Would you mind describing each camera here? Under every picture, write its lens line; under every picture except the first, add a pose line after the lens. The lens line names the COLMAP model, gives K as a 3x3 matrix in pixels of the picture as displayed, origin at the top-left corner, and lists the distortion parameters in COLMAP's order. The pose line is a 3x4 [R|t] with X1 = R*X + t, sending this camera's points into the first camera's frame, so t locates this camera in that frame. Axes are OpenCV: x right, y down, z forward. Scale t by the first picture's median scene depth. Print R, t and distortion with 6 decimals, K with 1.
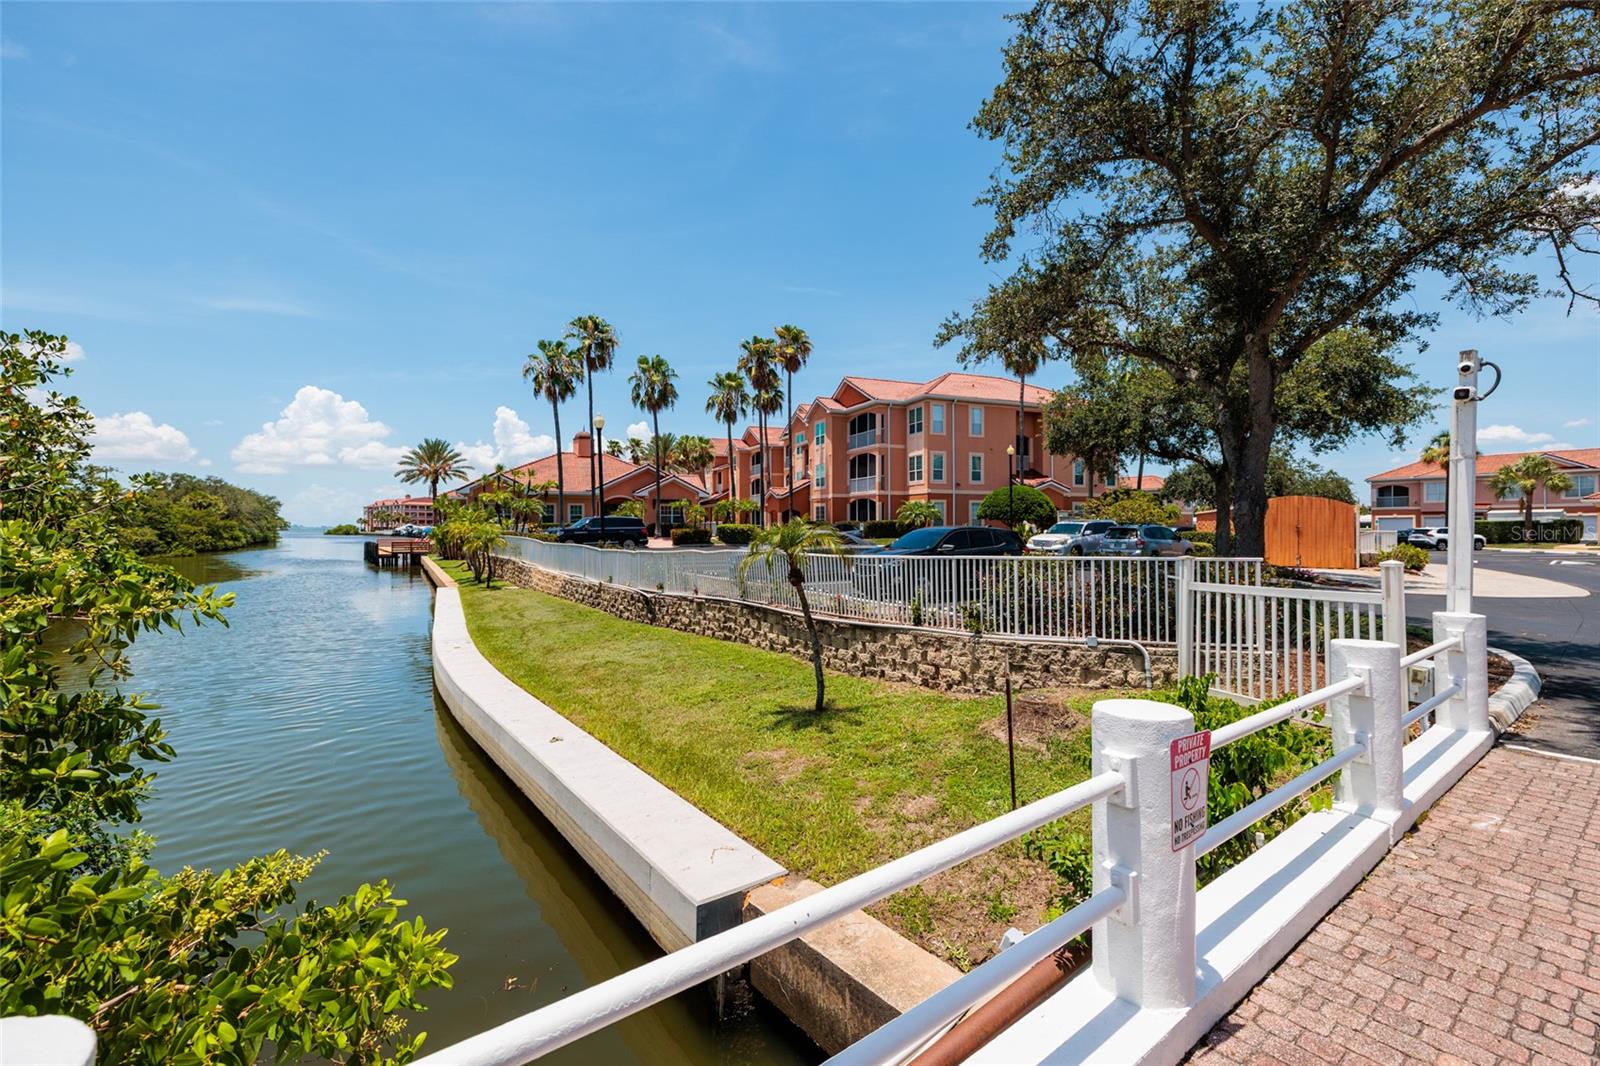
lens RADIAL K [[671.4, 0, 801.6], [0, 671.4, 534.6], [0, 0, 1]] dist [0.000501, 0.000285]
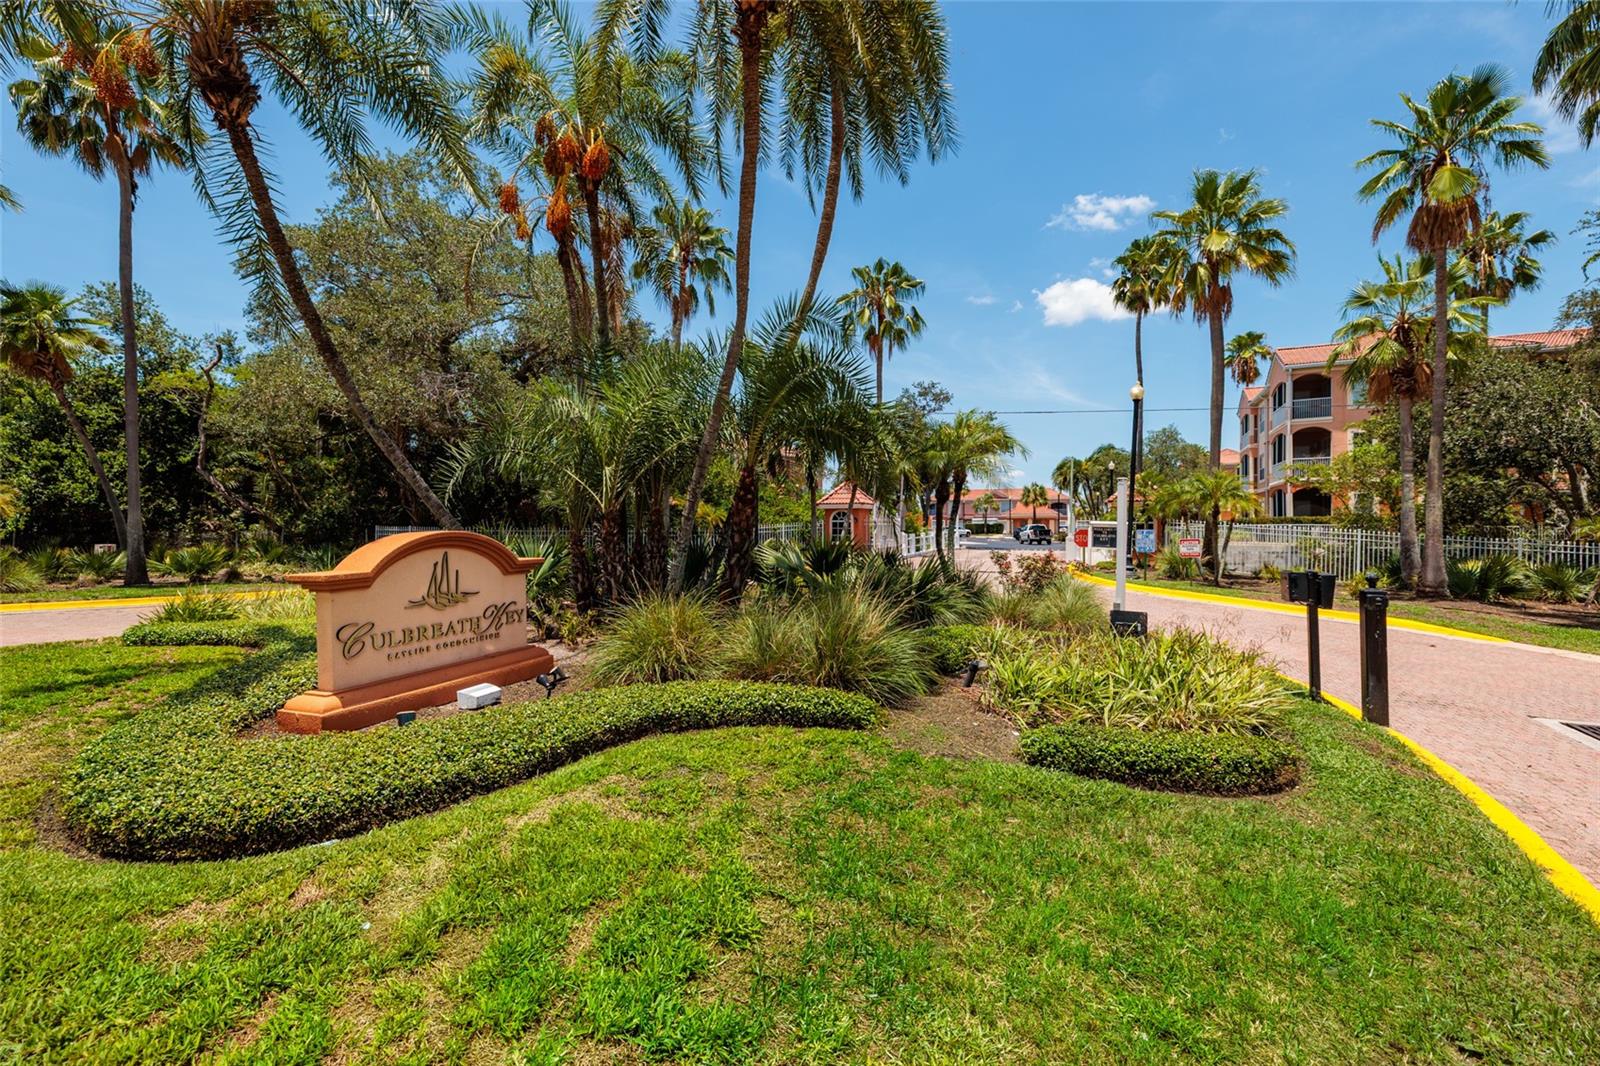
lens RADIAL K [[671.4, 0, 800.8], [0, 671.4, 523.7], [0, 0, 1]] dist [0.000501, 0.000285]
pose [[0.858191, 0.009392, 0.513245, -0.531328], [-0.001339, 0.999870, -0.016059, 0.015065], [-0.513329, 0.013095, 0.858092, -0.541564]]
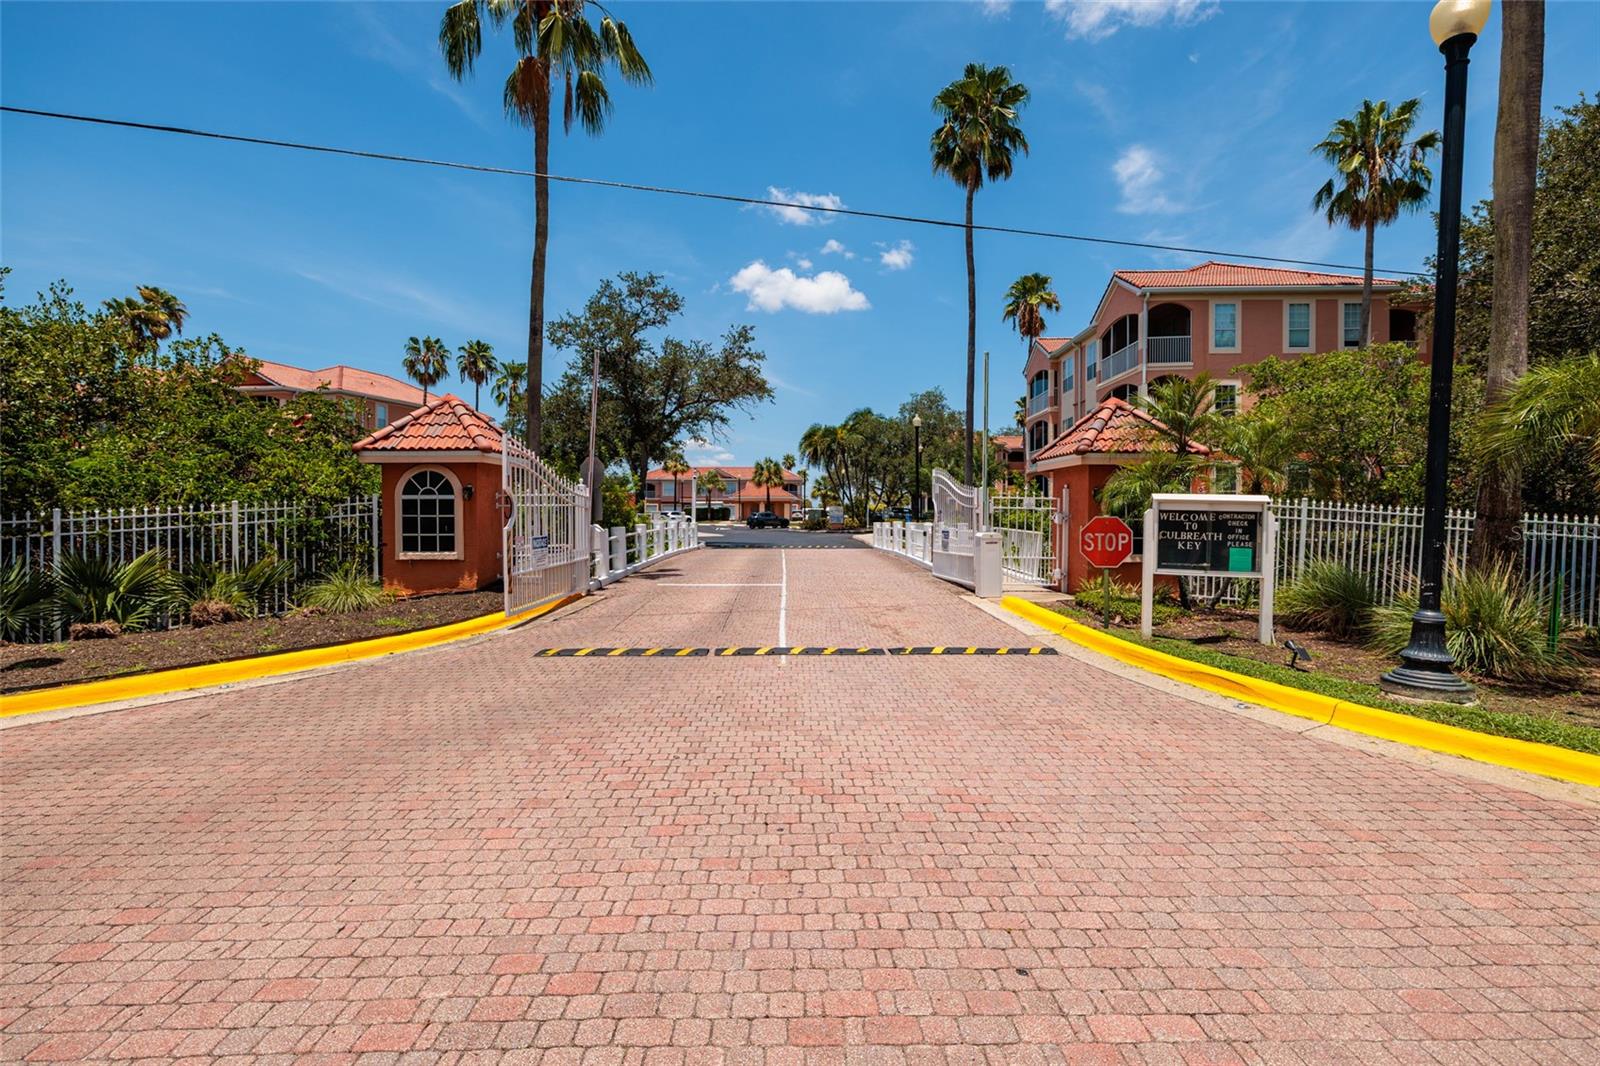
lens RADIAL K [[751.4, 0, 802.9], [0, 751.4, 524.2], [0, 0, 1]] dist [-0.002152, -0.000075]
pose [[0.586151, -0.007531, 0.810167, -0.369100], [0.005102, 0.999971, 0.005604, 0.012301], [-0.810186, 0.000848, 0.586173, -0.350038]]
